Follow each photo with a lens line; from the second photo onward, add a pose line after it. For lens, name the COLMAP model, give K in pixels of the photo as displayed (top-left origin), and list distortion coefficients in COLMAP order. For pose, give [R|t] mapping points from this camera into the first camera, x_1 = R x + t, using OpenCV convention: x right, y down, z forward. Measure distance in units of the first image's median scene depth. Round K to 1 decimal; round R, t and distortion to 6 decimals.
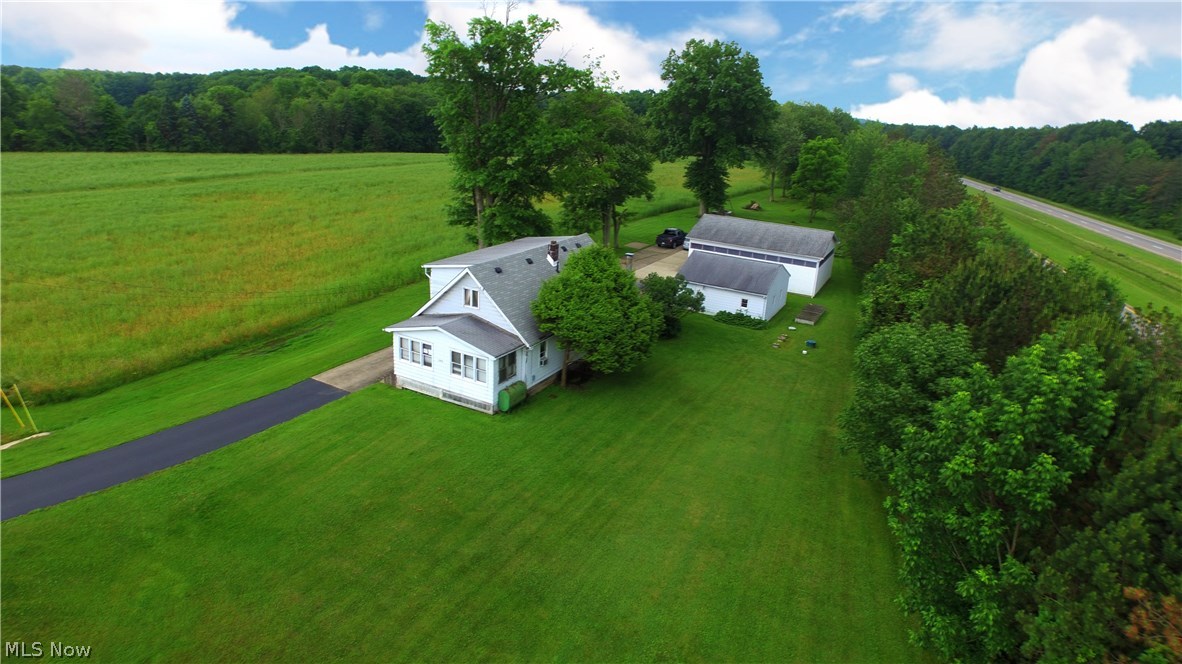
lens RADIAL K [[689.0, 0, 585.9], [0, 689.0, 328.1], [0, 0, 1]] dist [-0.122565, 0.087957]
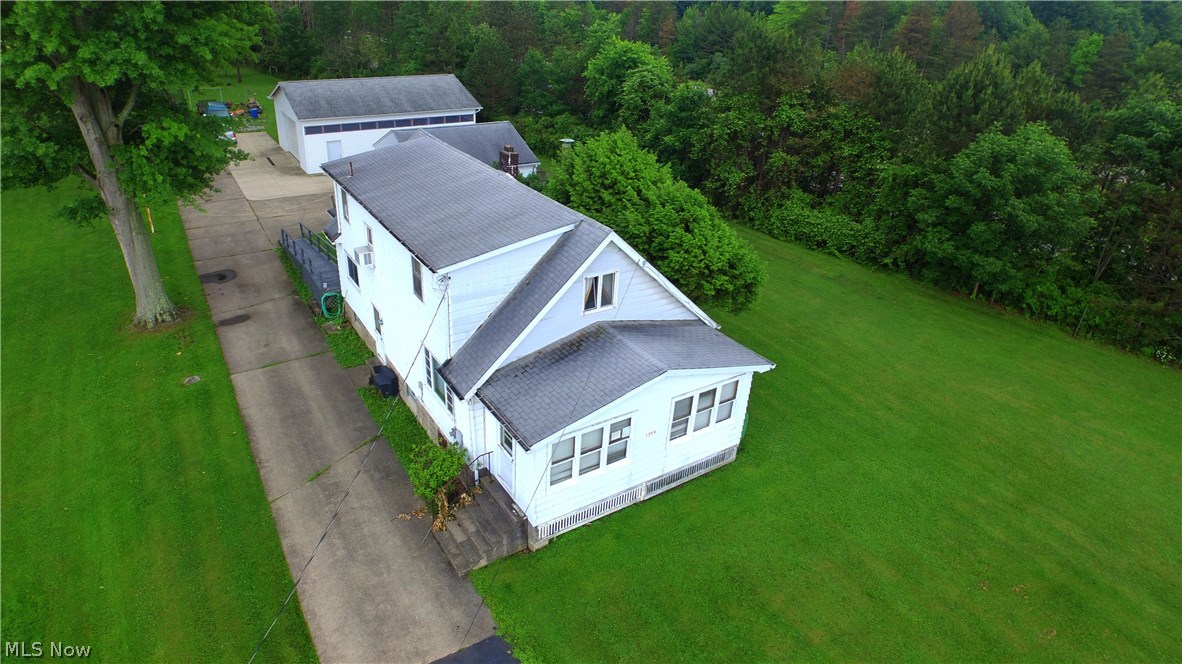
lens RADIAL K [[689.0, 0, 585.9], [0, 689.0, 328.1], [0, 0, 1]] dist [-0.122565, 0.087957]
pose [[0.482086, -0.429348, 0.763710, -0.375349], [0.253804, 0.902753, 0.347304, -0.129870], [-0.838556, 0.026402, 0.544175, 0.511663]]
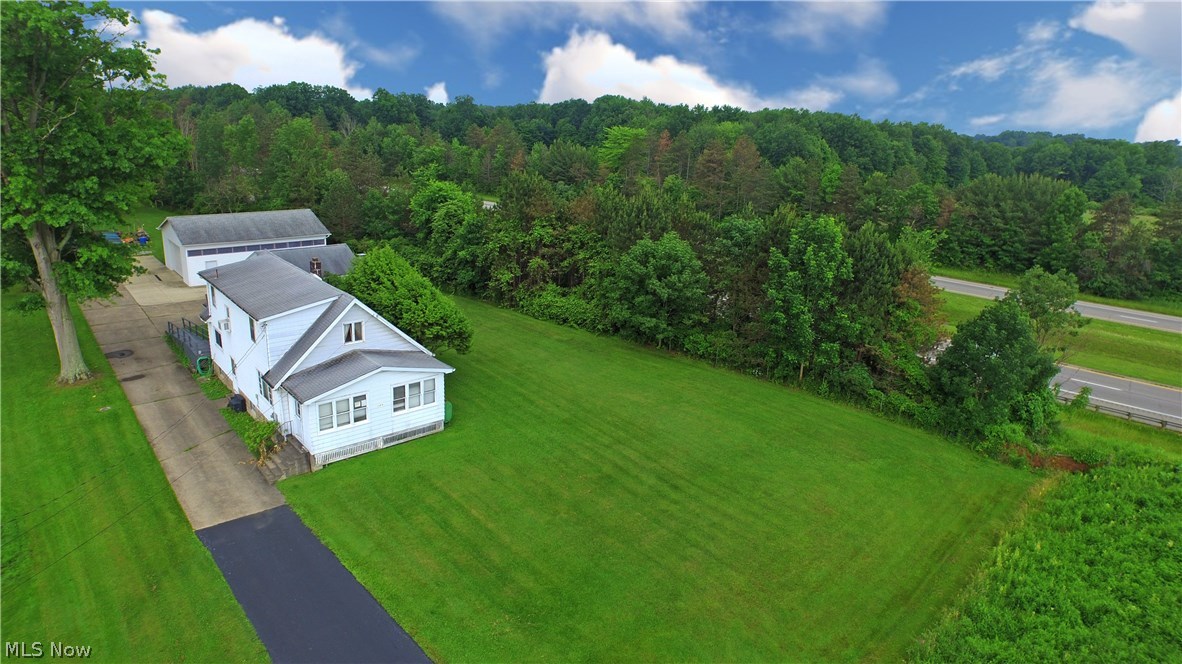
lens RADIAL K [[689.0, 0, 585.9], [0, 689.0, 328.1], [0, 0, 1]] dist [-0.122565, 0.087957]
pose [[0.340110, -0.312189, 0.887053, -0.571713], [0.261000, 0.937565, 0.229894, -0.117021], [-0.903440, 0.153332, 0.400357, 0.261528]]
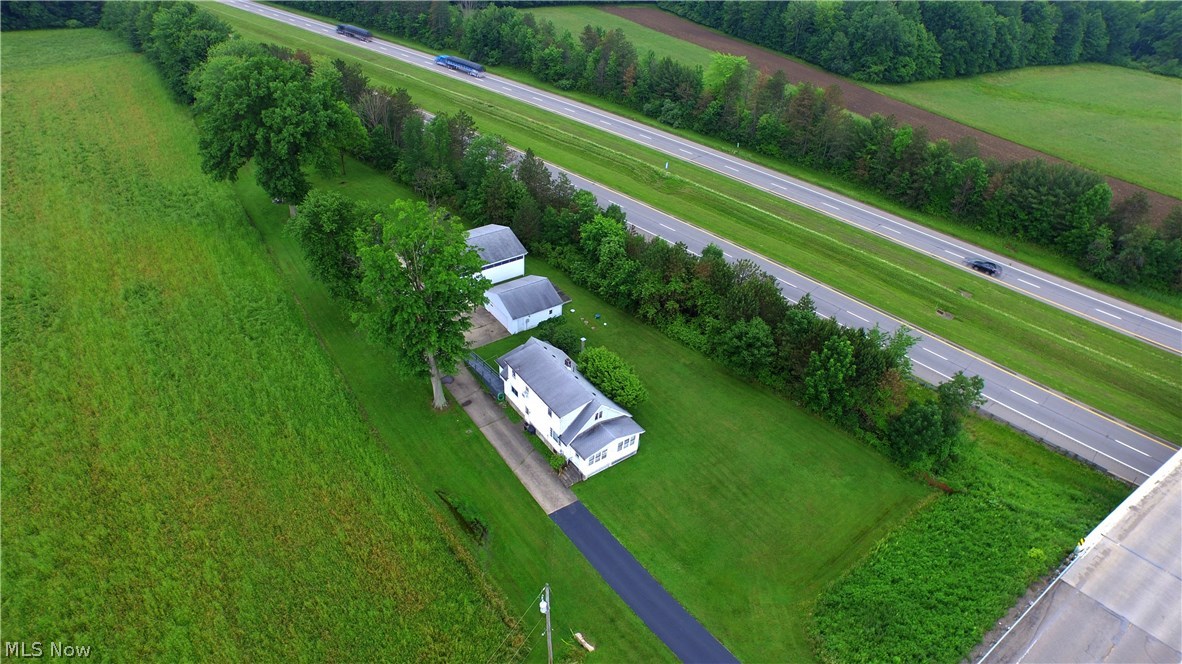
lens RADIAL K [[689.0, 0, 585.9], [0, 689.0, 328.1], [0, 0, 1]] dist [-0.122565, 0.087957]
pose [[0.443236, -0.544589, 0.712015, -0.940382], [0.258637, 0.838214, 0.480109, -0.780621], [-0.858283, -0.028648, 0.512377, 0.058764]]
